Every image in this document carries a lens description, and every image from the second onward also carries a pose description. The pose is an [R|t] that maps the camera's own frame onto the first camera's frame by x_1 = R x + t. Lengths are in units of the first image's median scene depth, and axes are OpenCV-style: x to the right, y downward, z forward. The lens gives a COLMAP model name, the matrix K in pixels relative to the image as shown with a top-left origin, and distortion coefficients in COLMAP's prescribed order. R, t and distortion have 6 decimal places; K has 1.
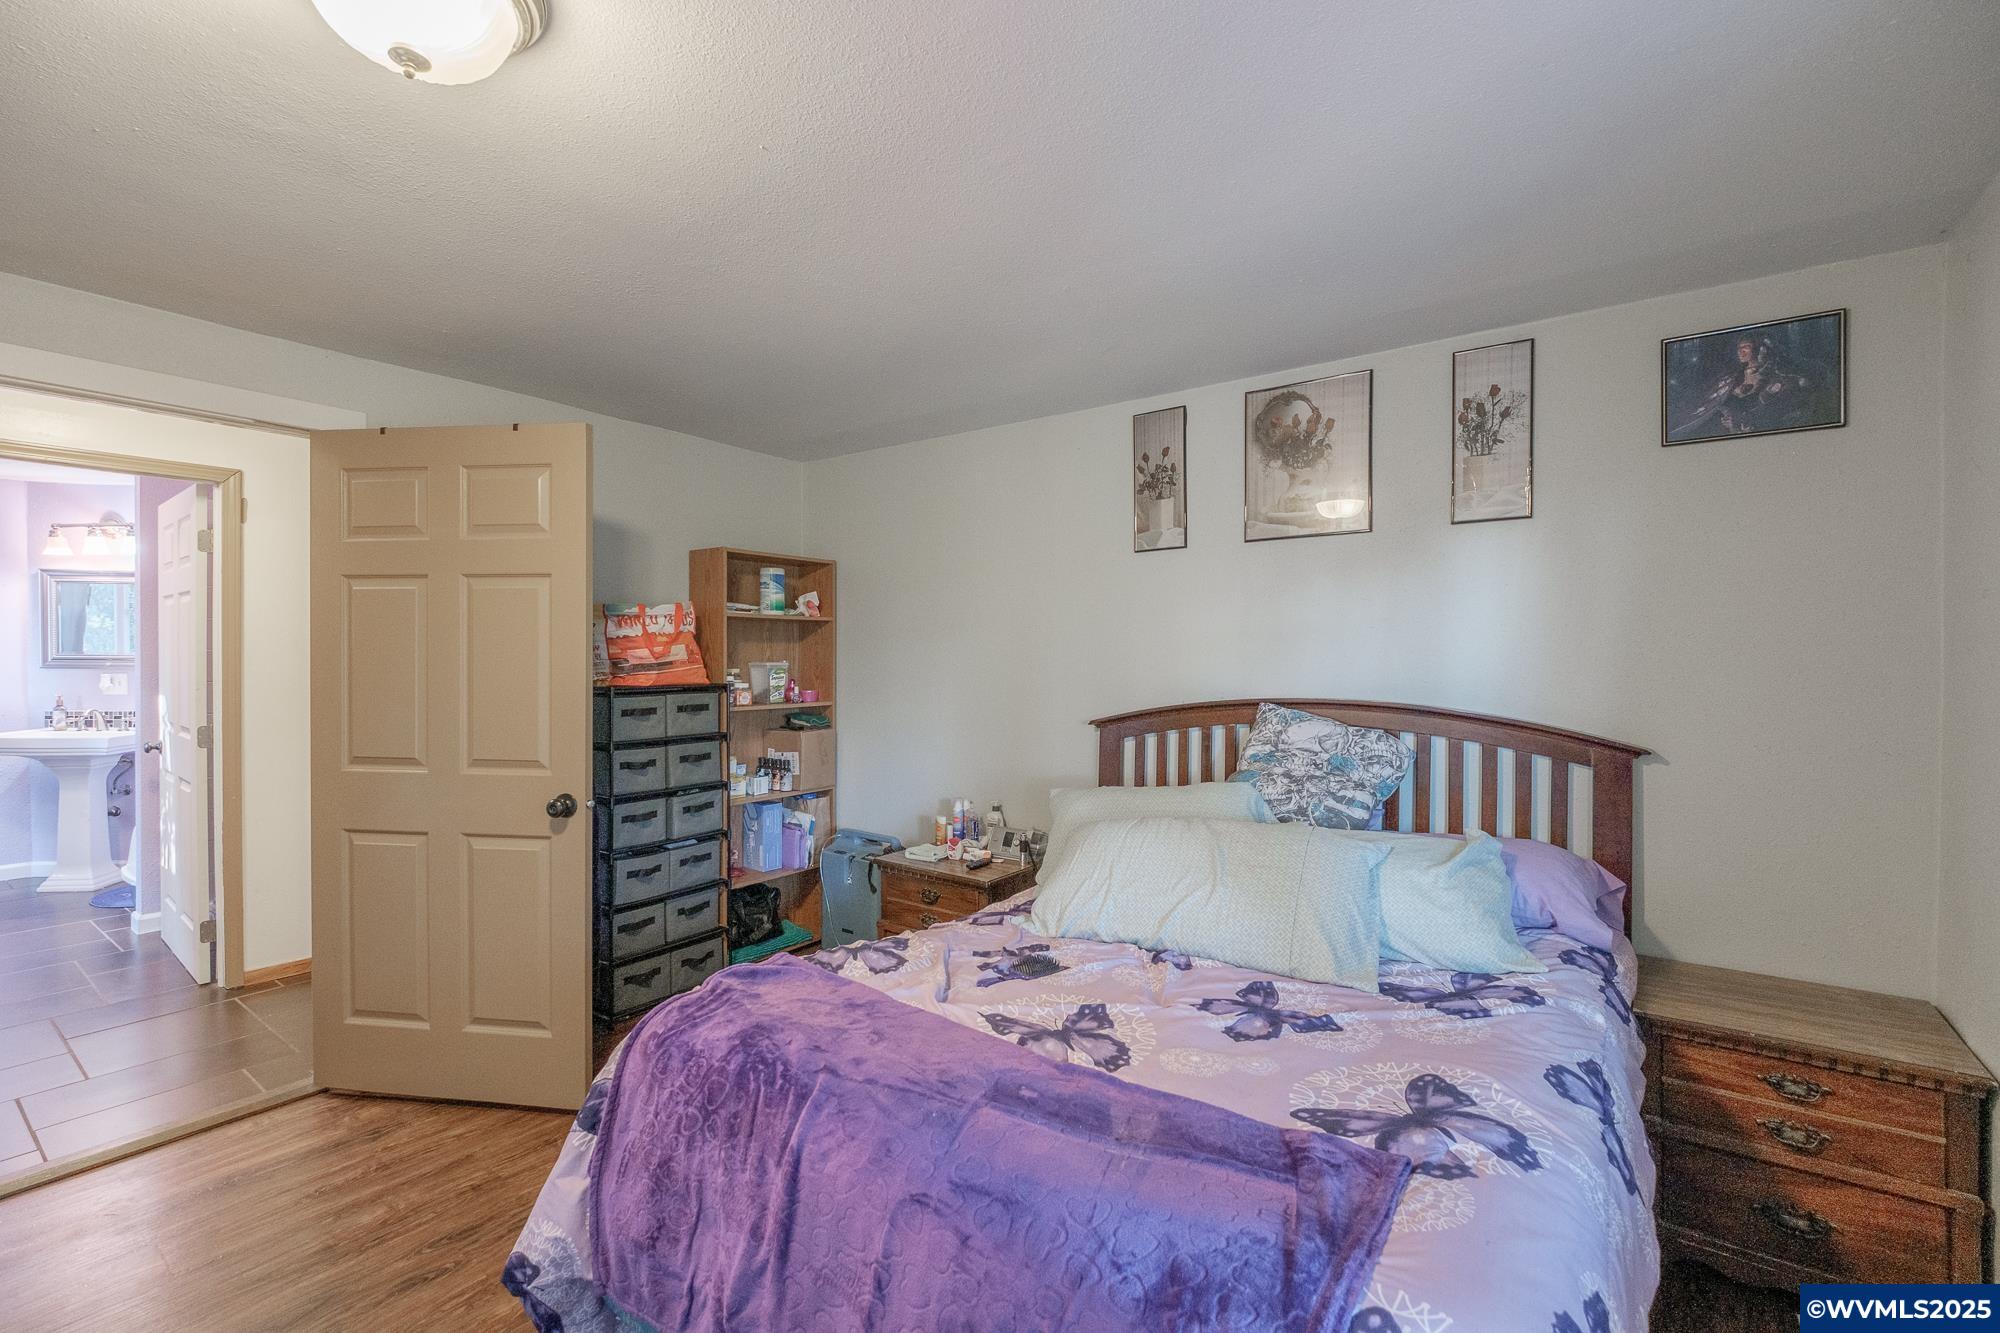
lens RADIAL K [[861.8, 0, 1009.5], [0, 861.8, 661.6], [0, 0, 1]] dist [-0.001812, -0.000718]
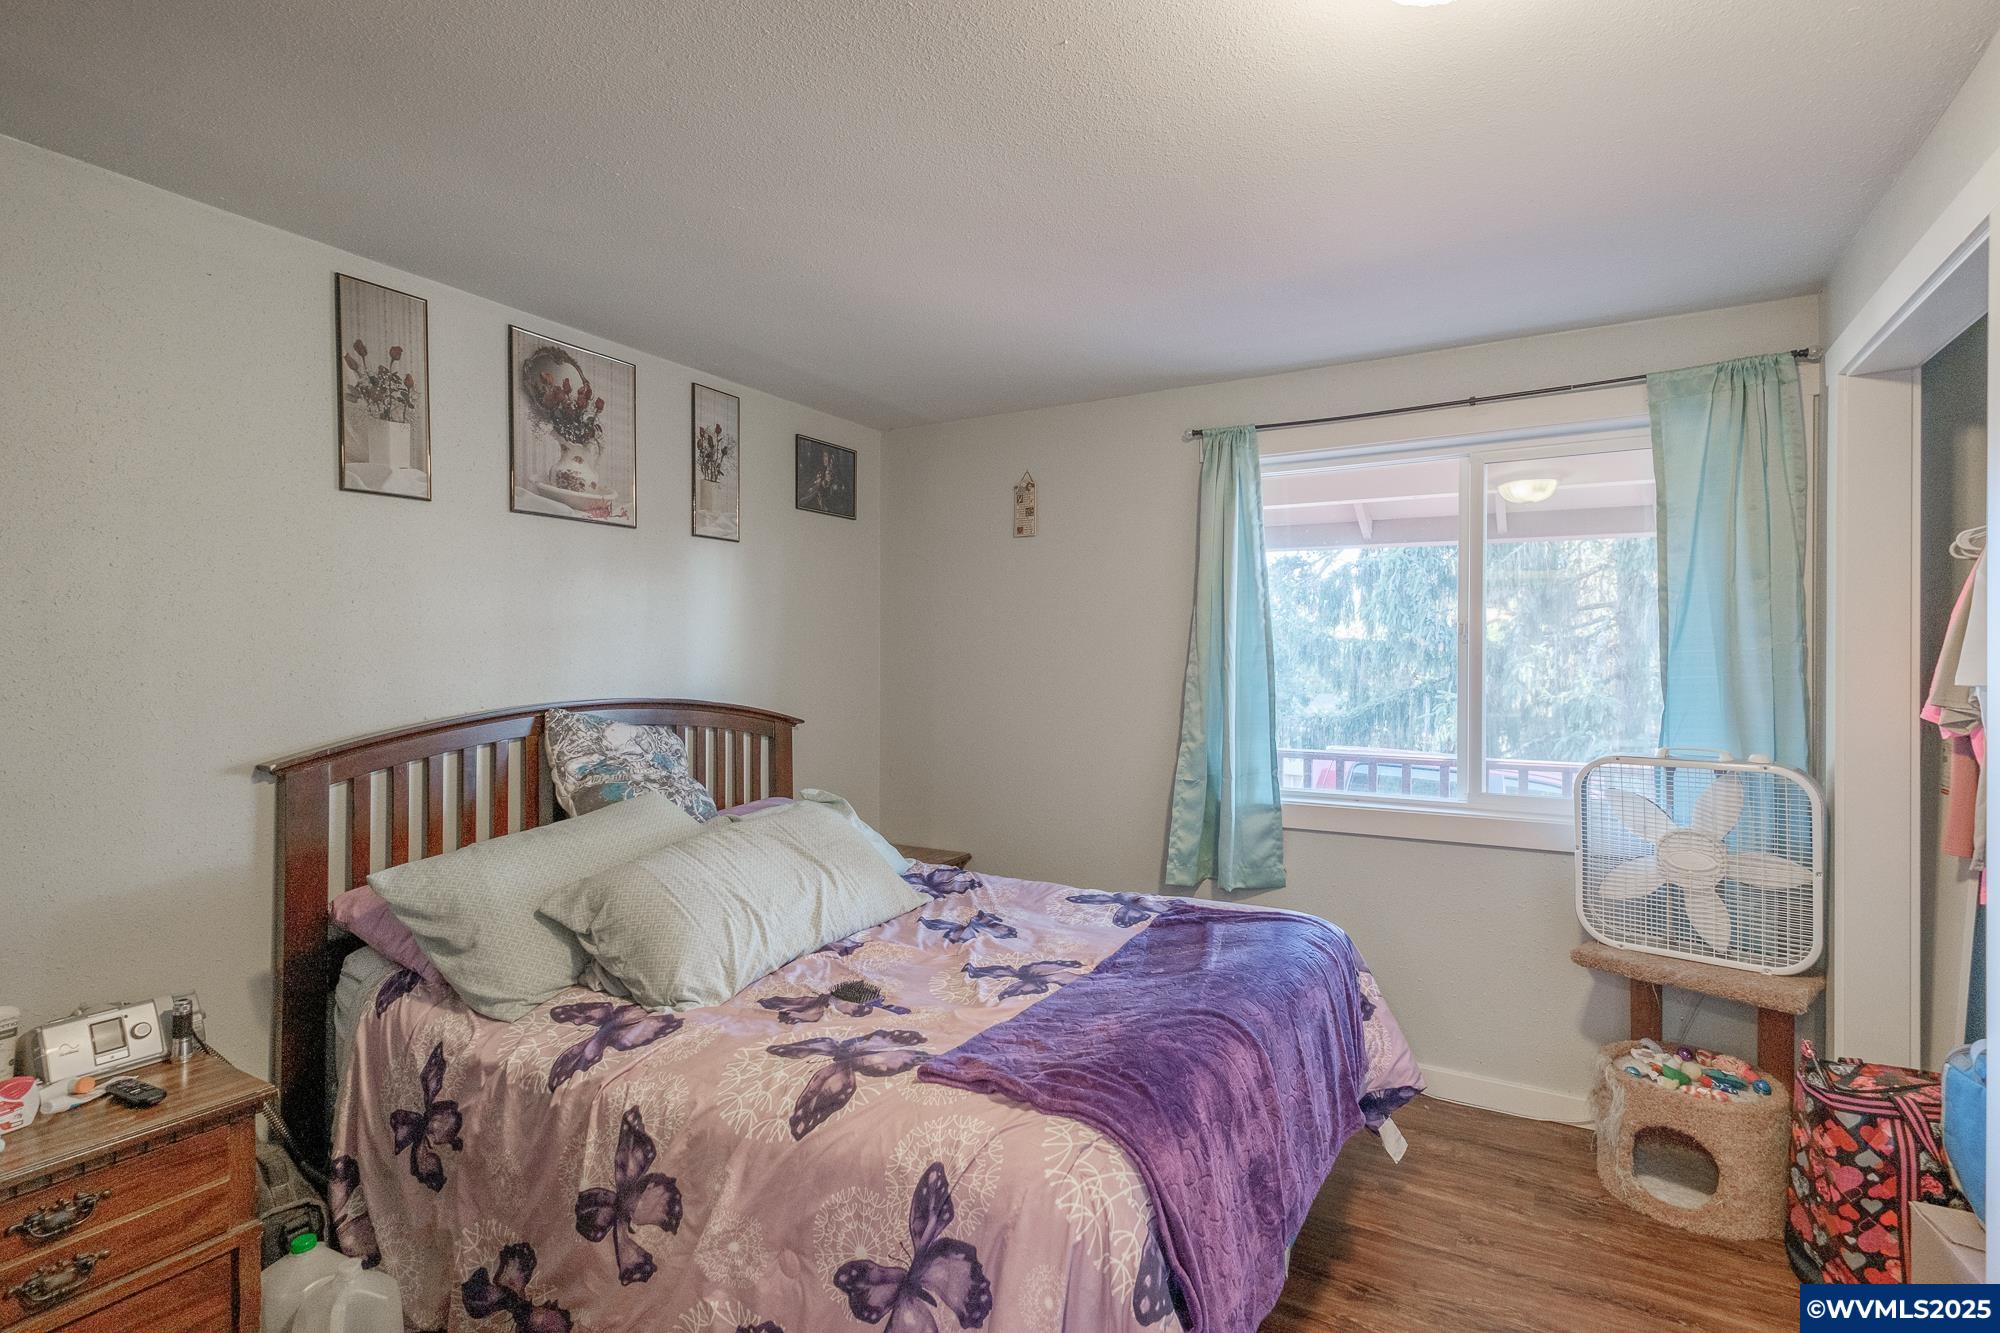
lens RADIAL K [[960.7, 0, 1007.1], [0, 960.7, 660.5], [0, 0, 1]] dist [0.006833, 0.000363]
pose [[-0.121191, -0.007754, 0.992599, -0.711325], [0.001527, 0.999967, 0.007998, -0.006286], [-0.992628, 0.002485, -0.121175, 0.684303]]
